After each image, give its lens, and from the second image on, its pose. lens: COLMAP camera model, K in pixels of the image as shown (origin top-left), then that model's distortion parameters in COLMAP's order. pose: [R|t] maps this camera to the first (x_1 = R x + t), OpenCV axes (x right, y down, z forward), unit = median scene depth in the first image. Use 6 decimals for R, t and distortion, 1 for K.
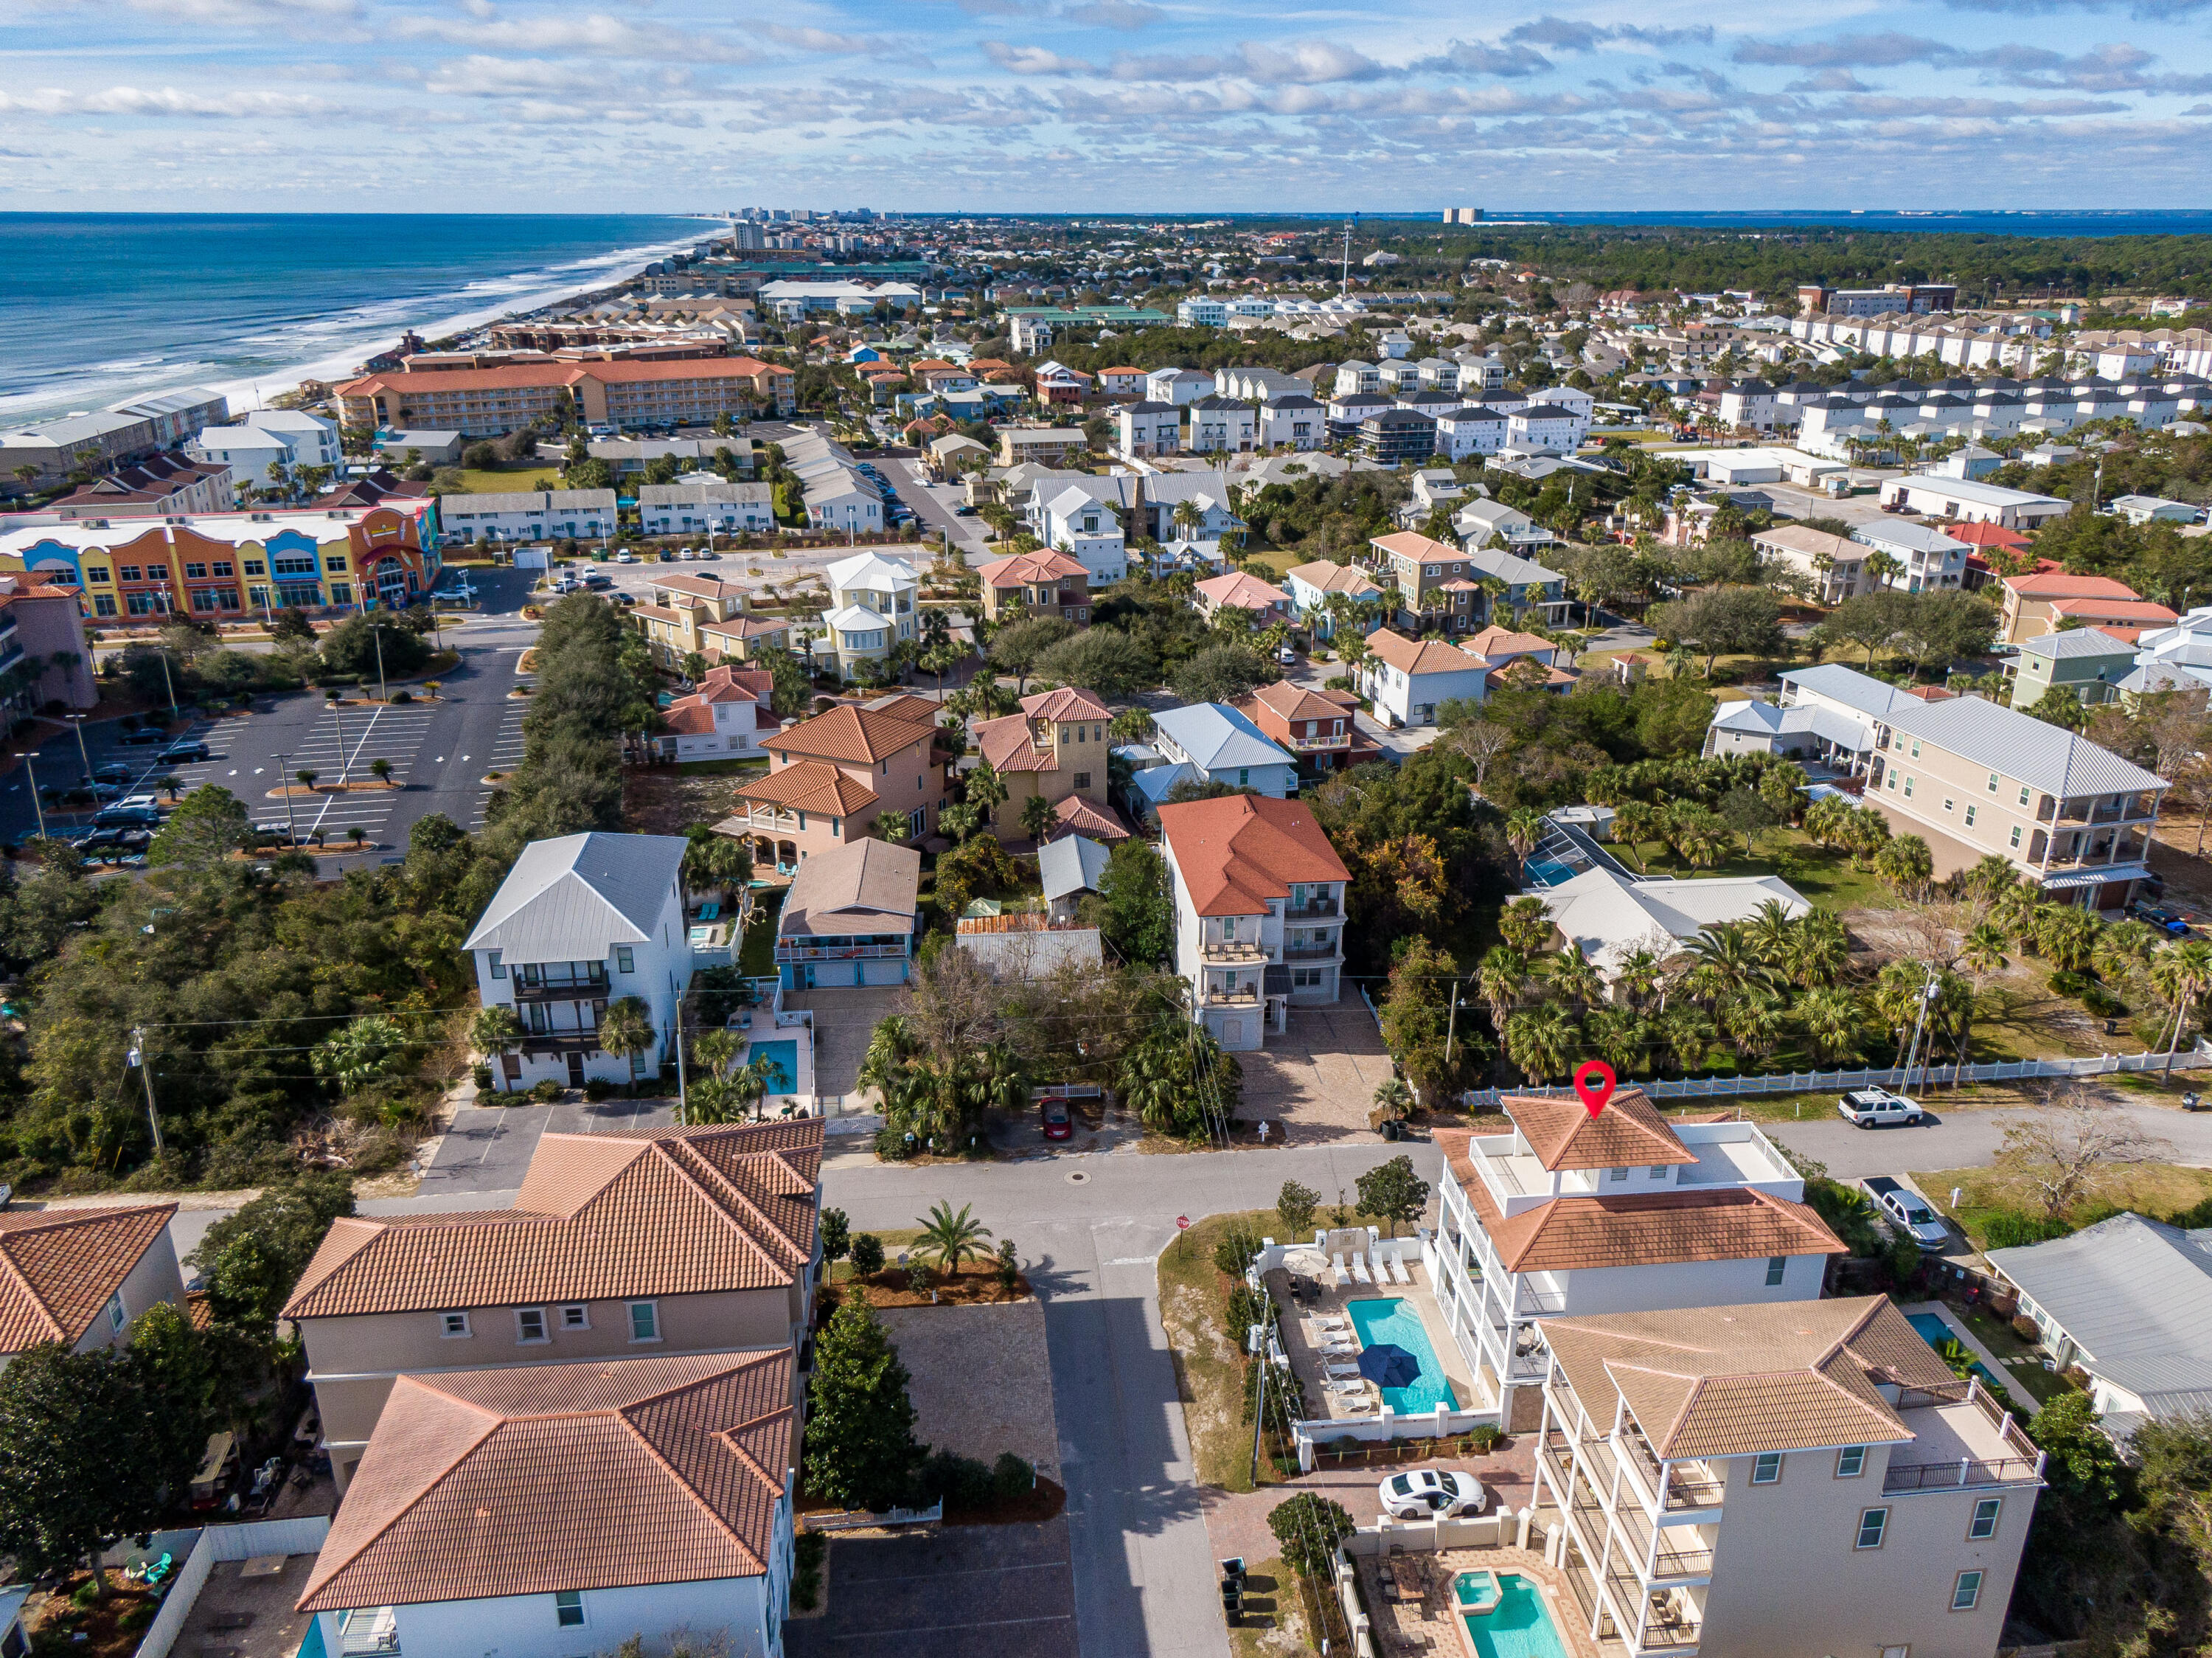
lens RADIAL K [[1591.0, 0, 1106.0], [0, 1591.0, 829.0], [0, 0, 1]] dist [0.000379, -0.007788]
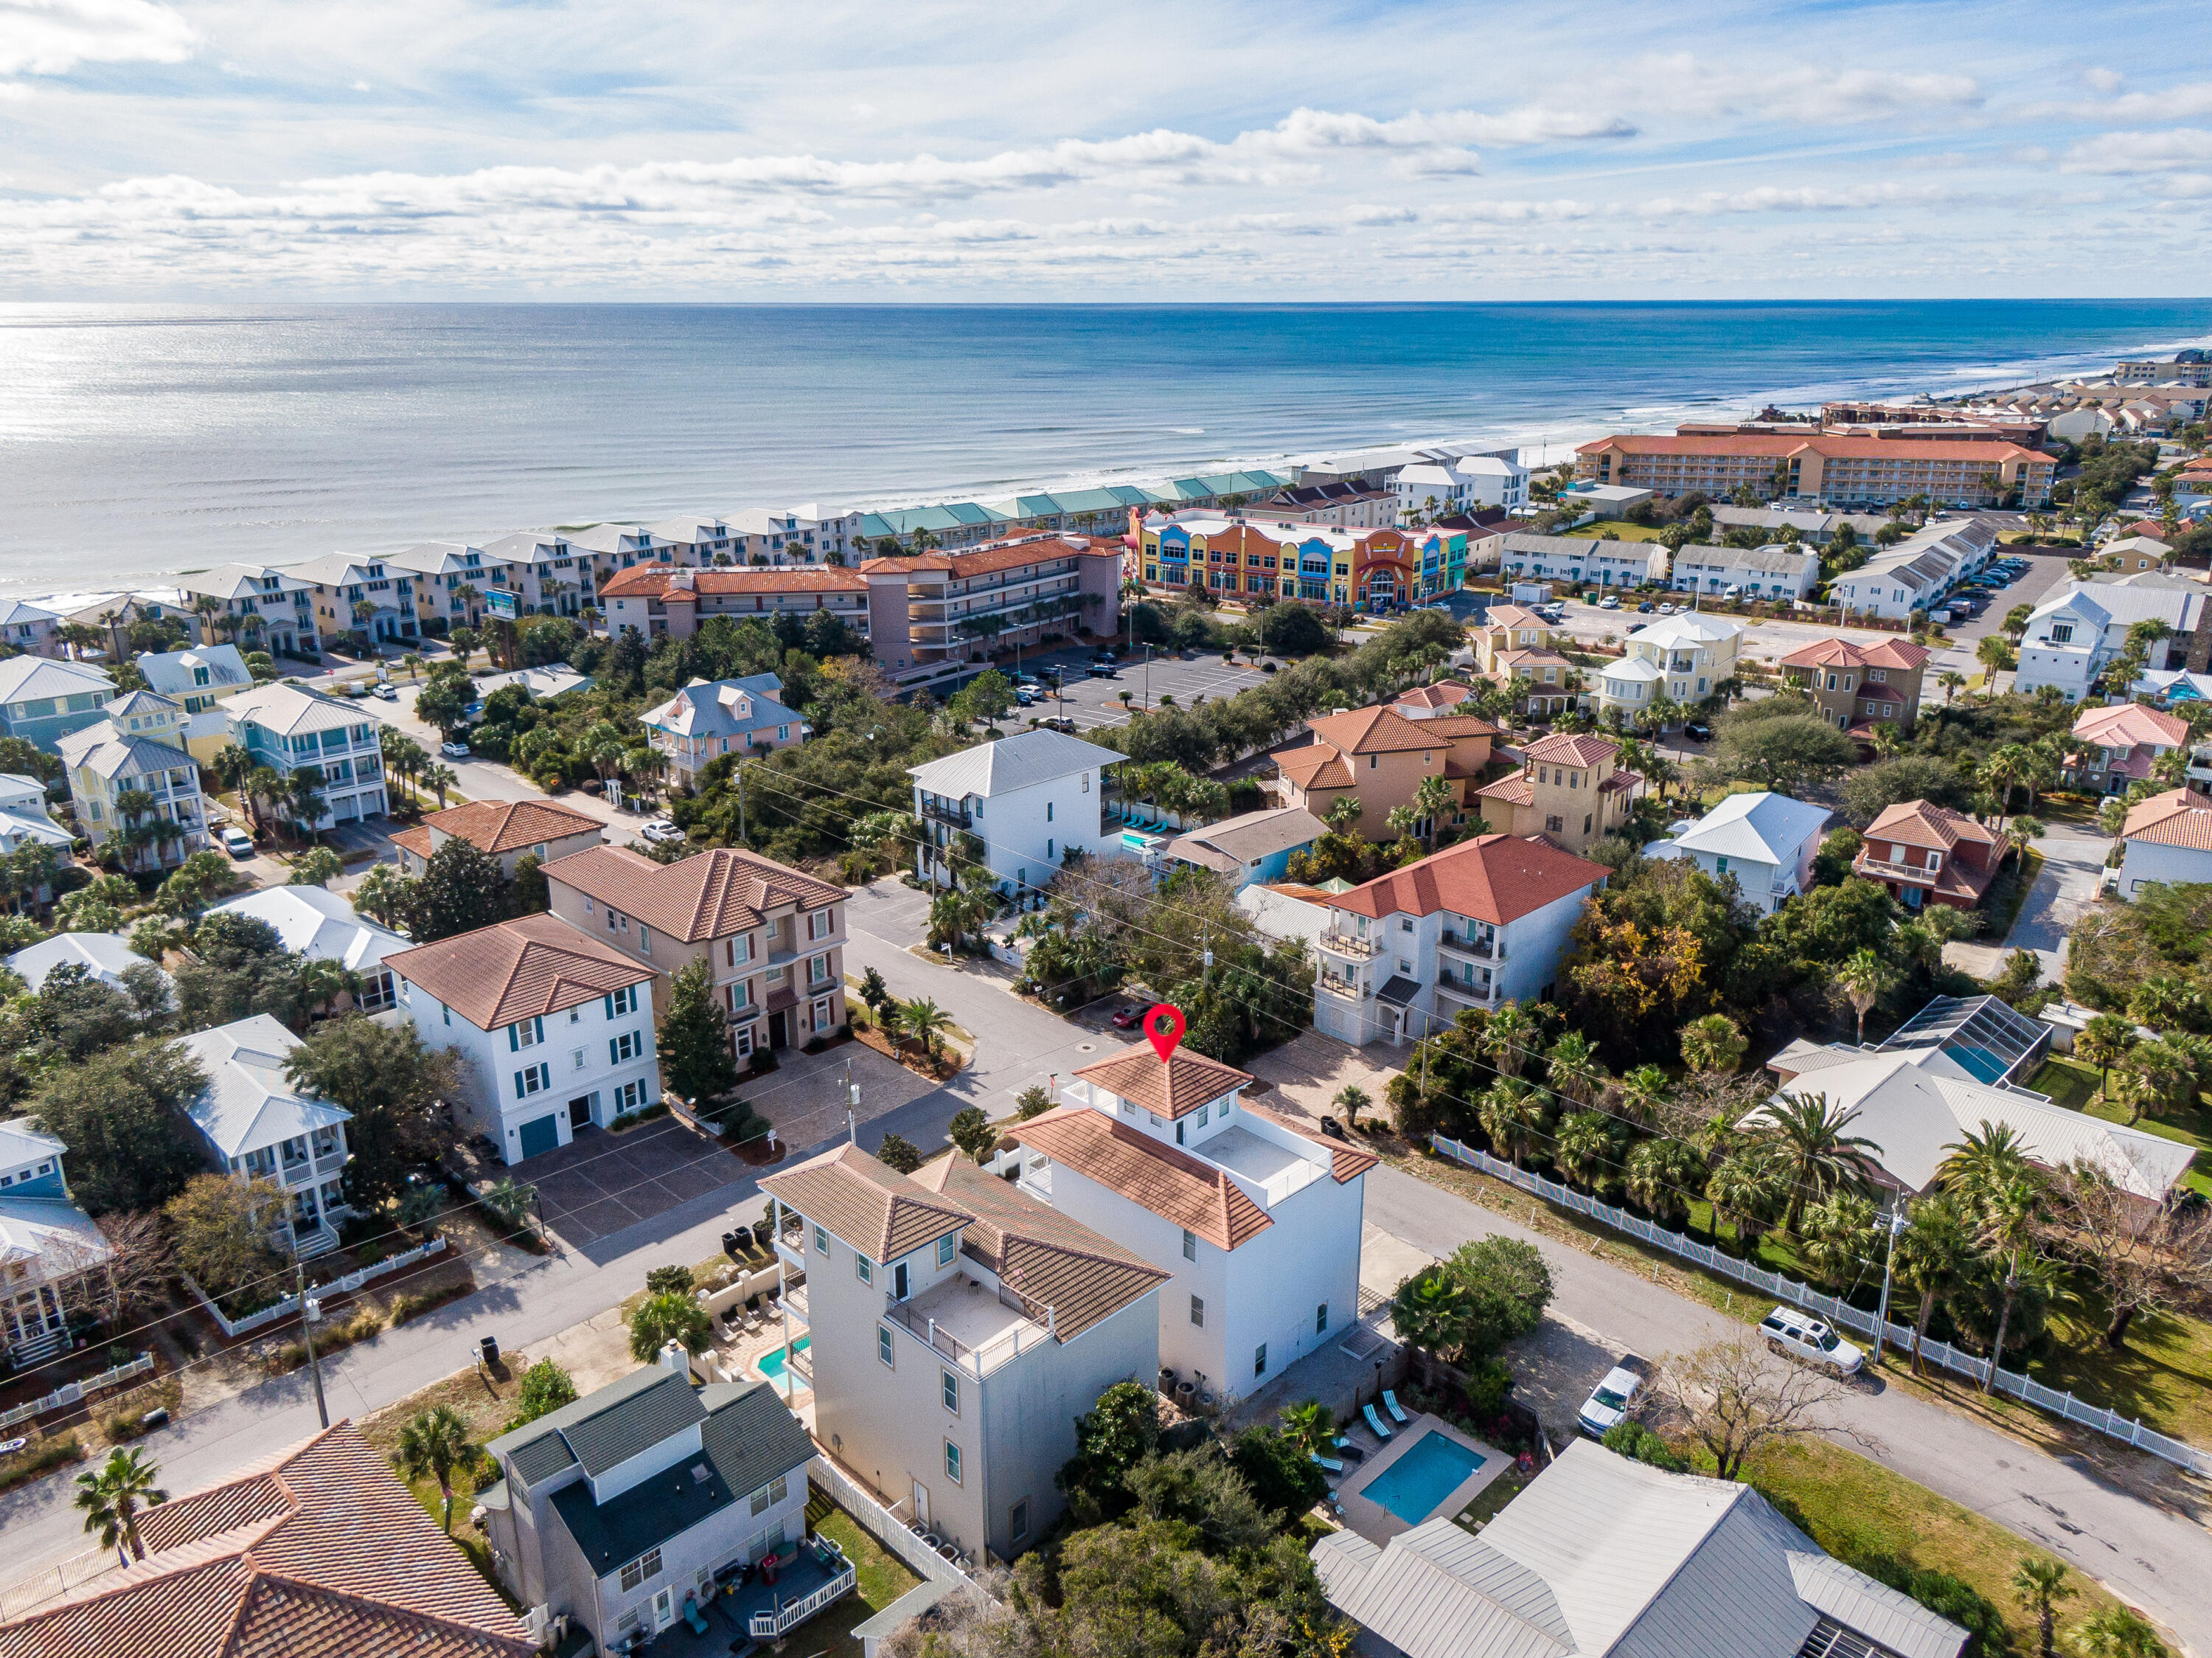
lens RADIAL K [[1591.0, 0, 1106.0], [0, 1591.0, 829.0], [0, 0, 1]] dist [0.000379, -0.007788]
pose [[0.624015, 0.236011, -0.744919, 0.371827], [-0.271543, 0.959382, 0.076488, -0.017572], [0.732714, 0.154548, 0.662756, 0.076266]]
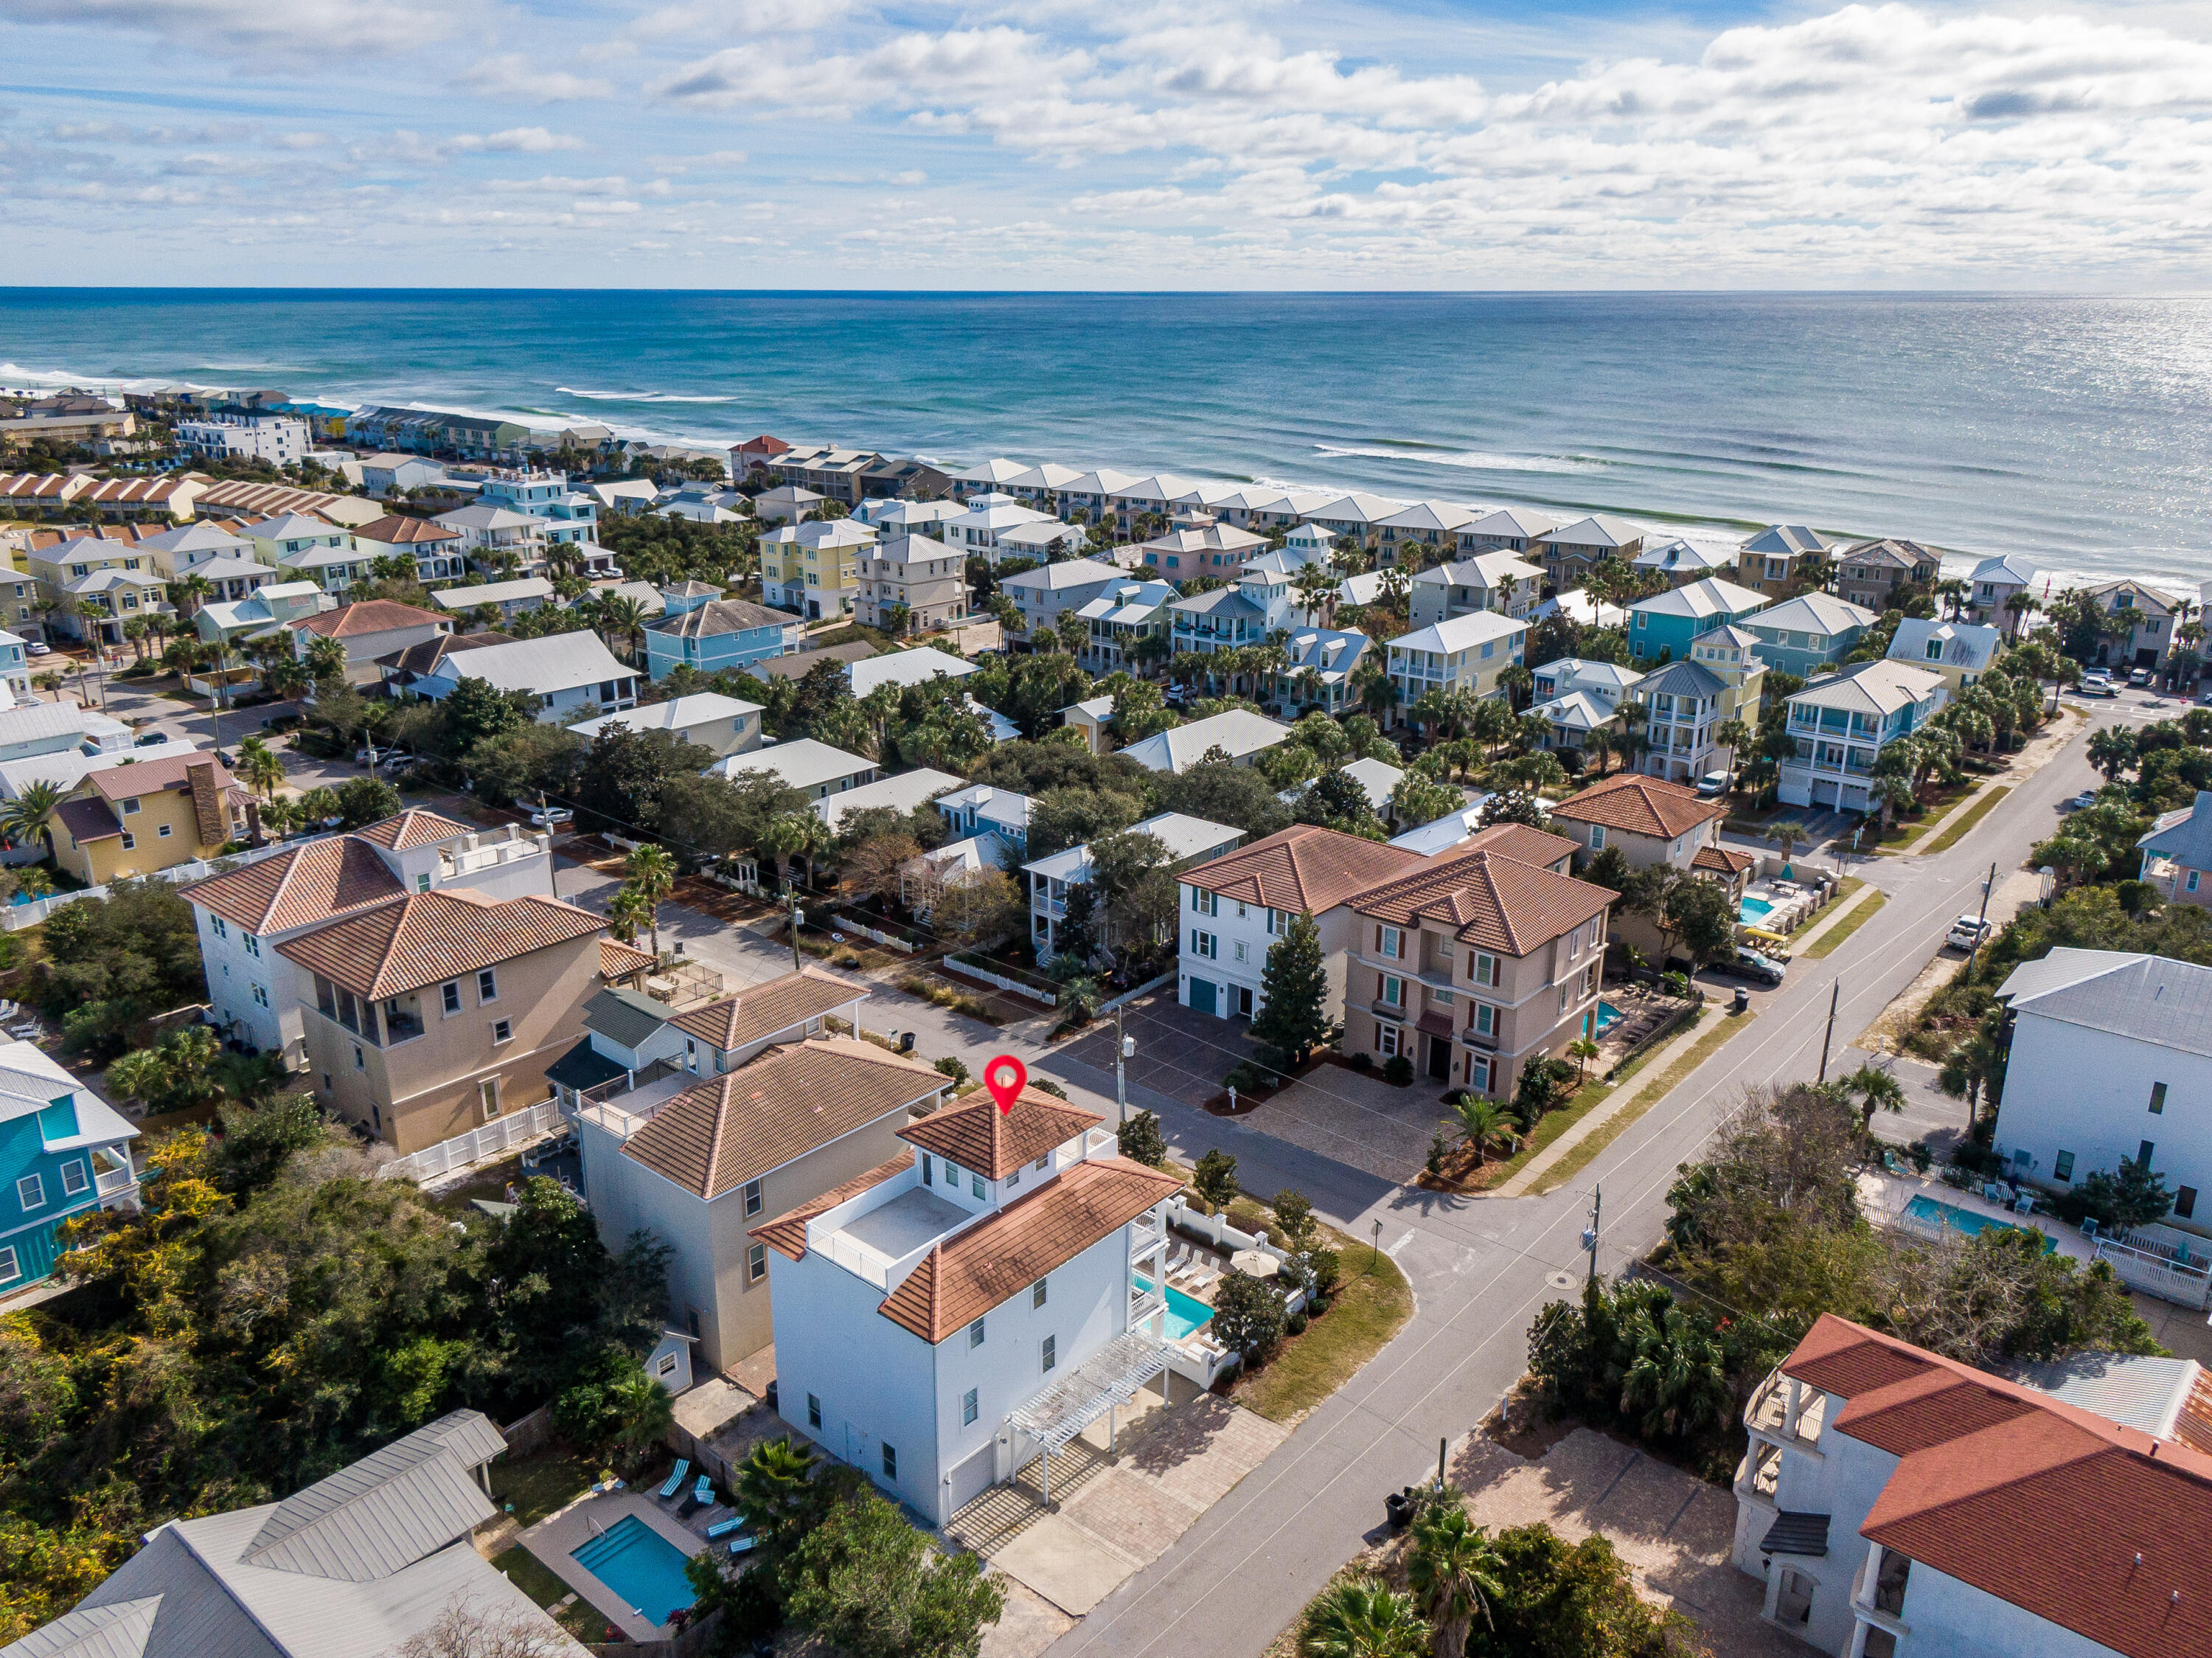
lens RADIAL K [[1636.2, 0, 1106.0], [0, 1636.2, 829.0], [0, 0, 1]] dist [0.000259, -0.007459]
pose [[-0.730422, 0.226274, -0.644425, 0.301990], [-0.237957, 0.800102, 0.550648, -0.184615], [0.640204, 0.555551, -0.530568, 0.512937]]
